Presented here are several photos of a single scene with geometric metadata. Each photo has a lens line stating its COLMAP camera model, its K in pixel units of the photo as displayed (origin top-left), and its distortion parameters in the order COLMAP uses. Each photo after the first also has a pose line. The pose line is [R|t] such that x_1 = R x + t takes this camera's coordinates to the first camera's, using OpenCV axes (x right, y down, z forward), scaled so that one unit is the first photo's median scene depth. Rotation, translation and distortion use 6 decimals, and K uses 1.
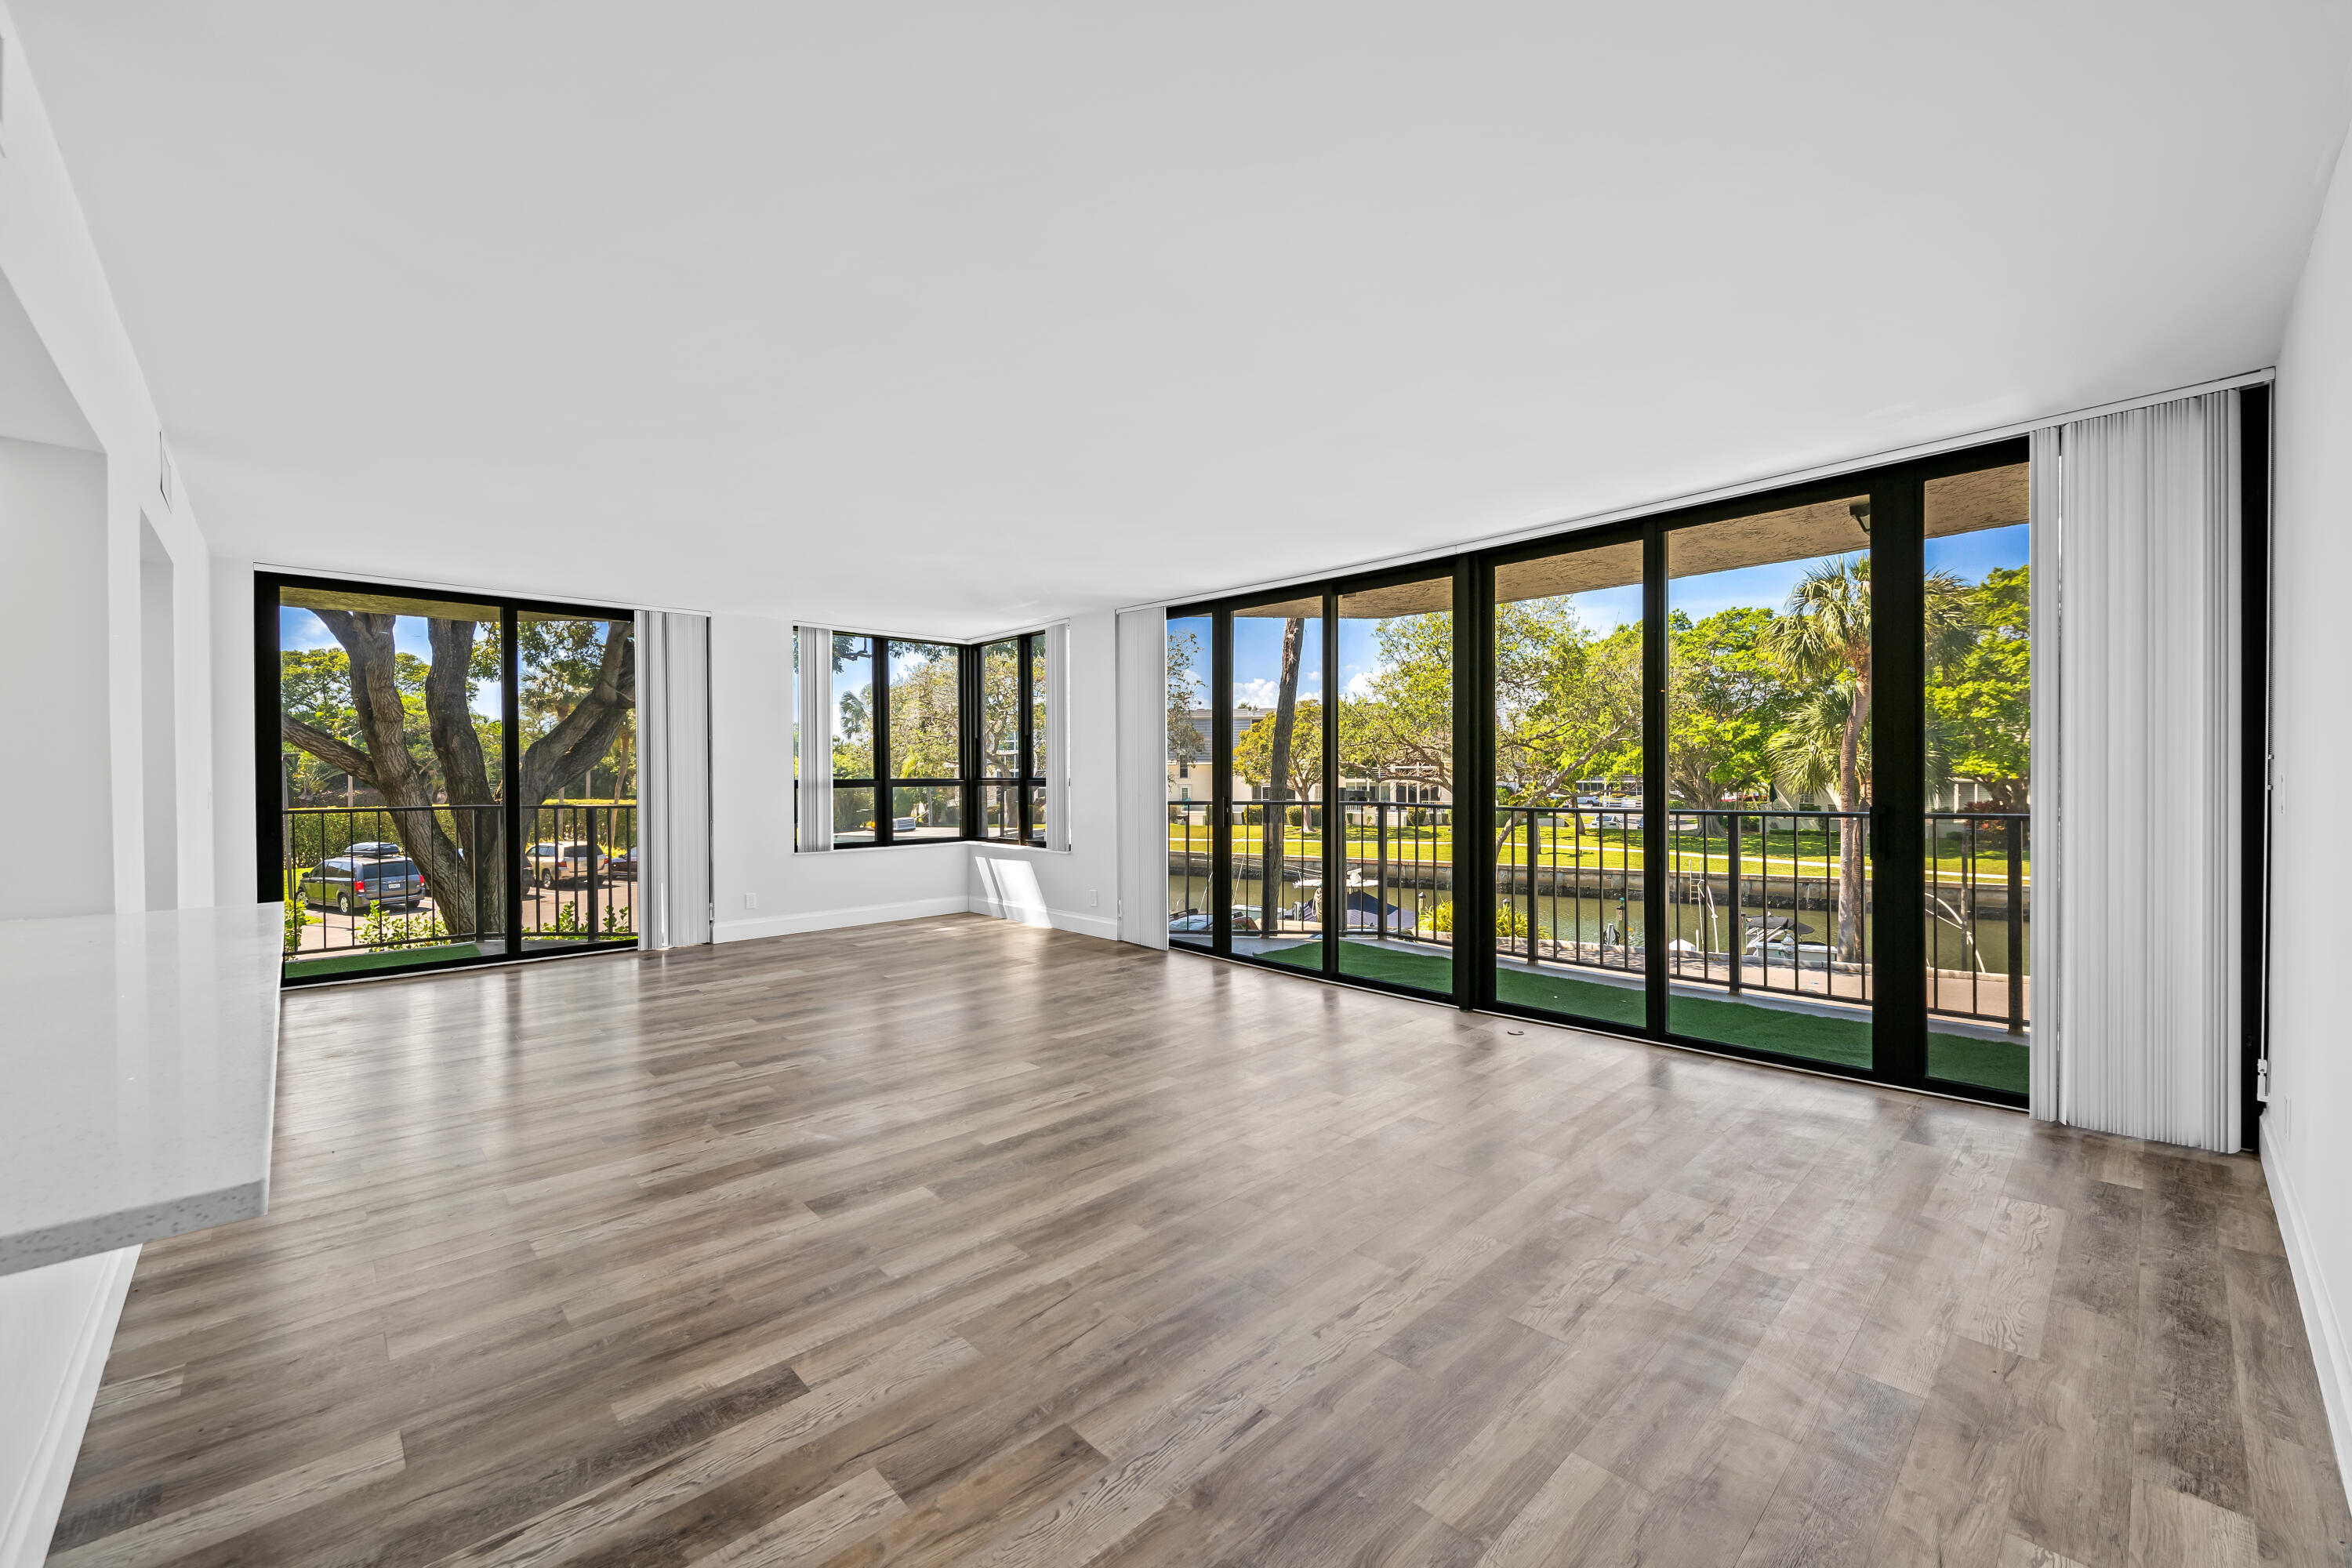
lens RADIAL K [[930.4, 0, 1190.2], [0, 930.4, 779.5], [0, 0, 1]] dist [0.002314, -0.003686]
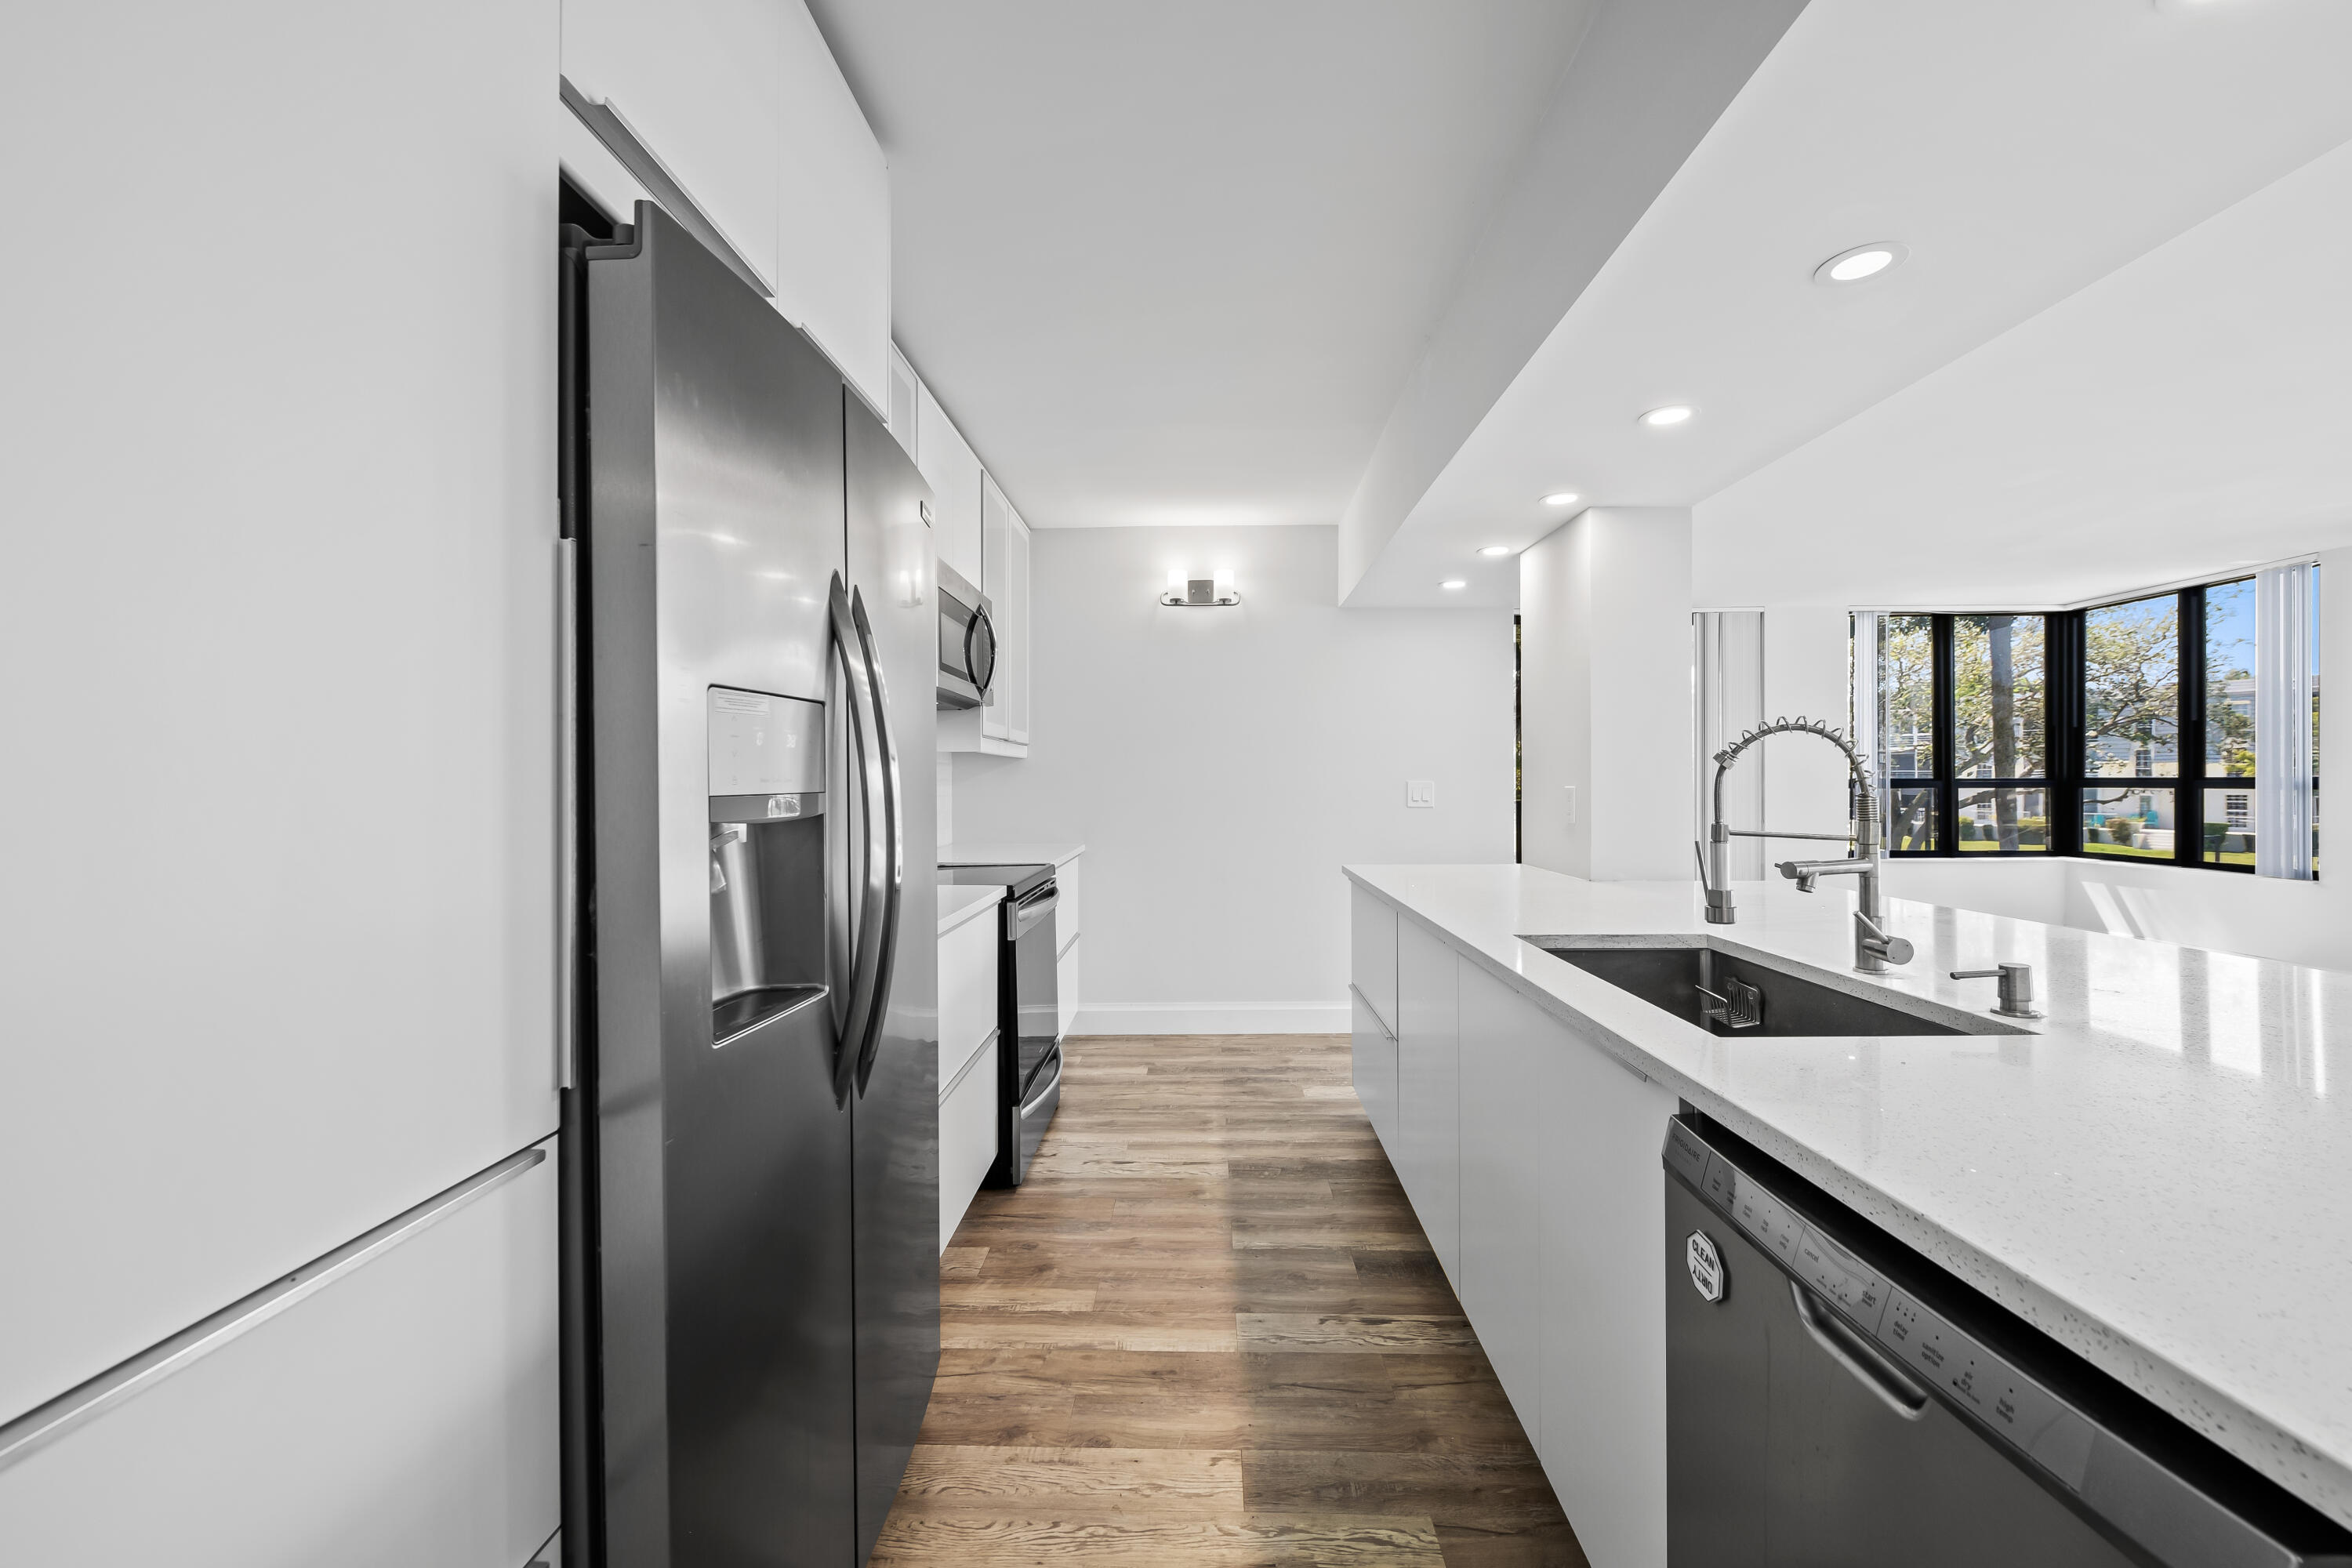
lens RADIAL K [[930.4, 0, 1189.7], [0, 930.4, 778.7], [0, 0, 1]] dist [0.002314, -0.003686]
pose [[0.706444, 0.003614, -0.707759, -0.517264], [-0.006535, 0.999978, -0.001416, 0.010721], [0.707738, 0.005625, 0.706452, -0.237748]]
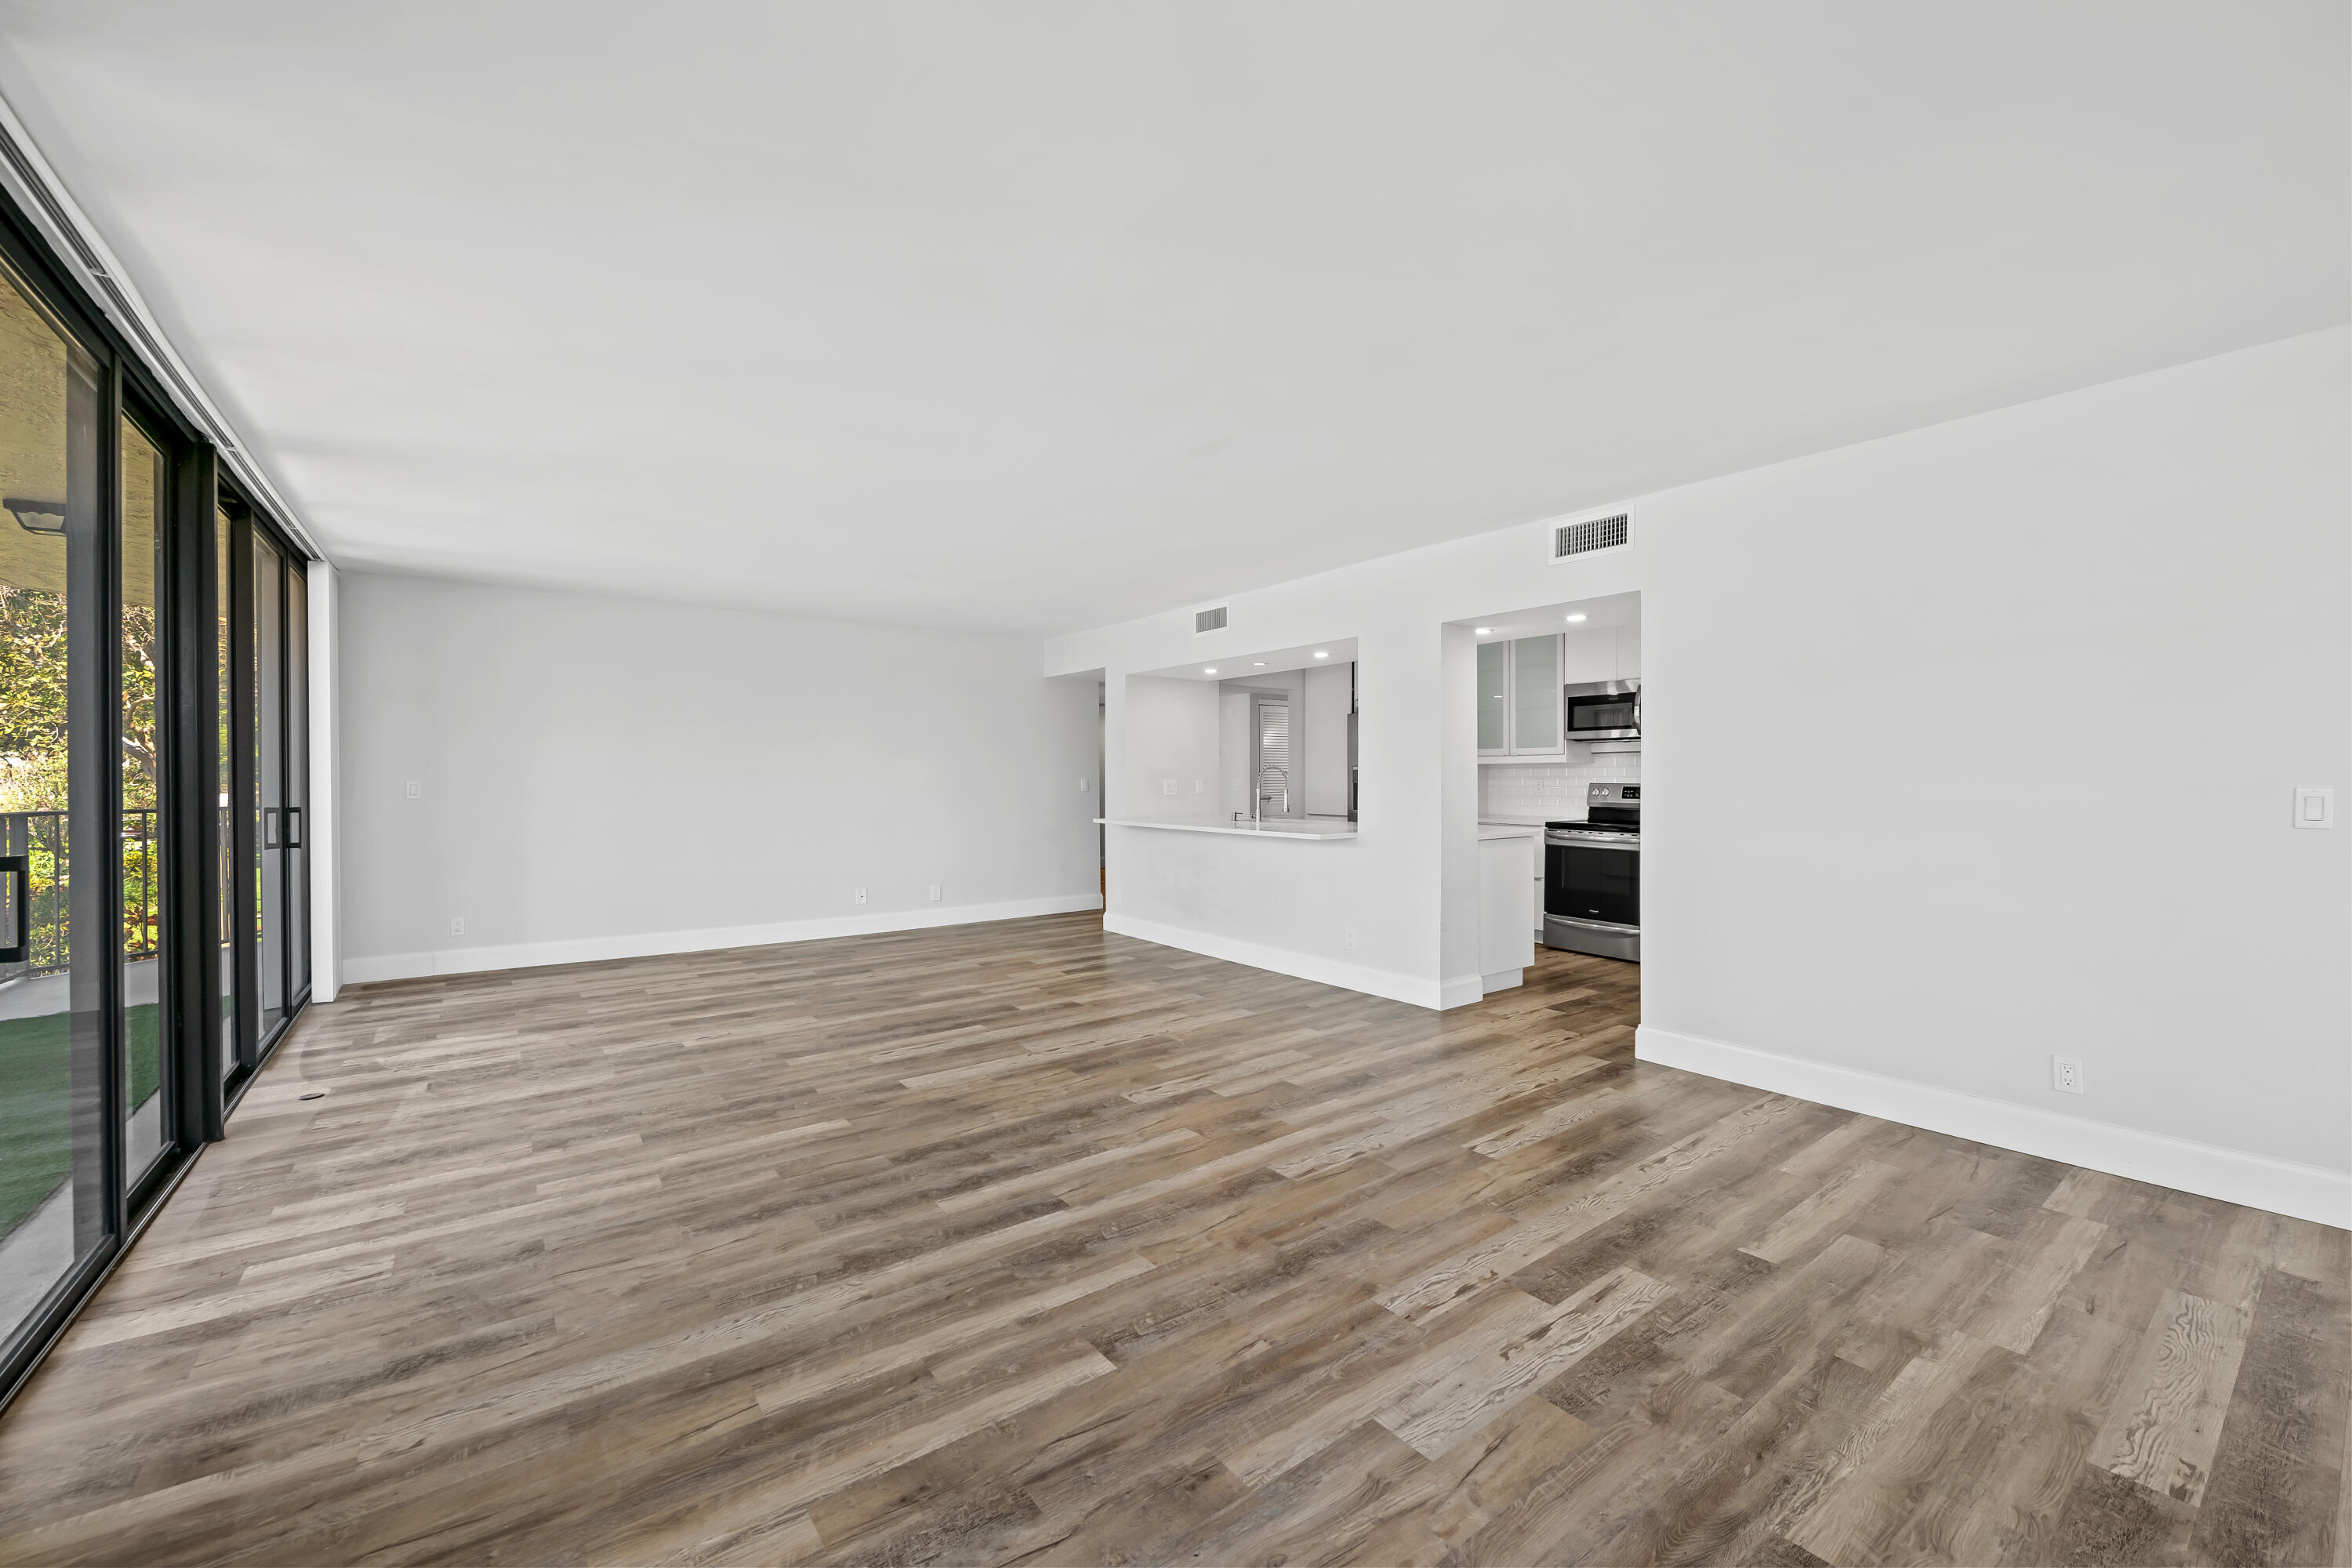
lens RADIAL K [[930.4, 0, 1188.8], [0, 930.4, 783.9], [0, 0, 1]] dist [0.002314, -0.003686]
pose [[-0.993284, 0.005733, 0.115561, -0.684203], [0.007475, 0.999865, 0.014647, -0.010412], [-0.115461, 0.015413, -0.993192, 2.292594]]
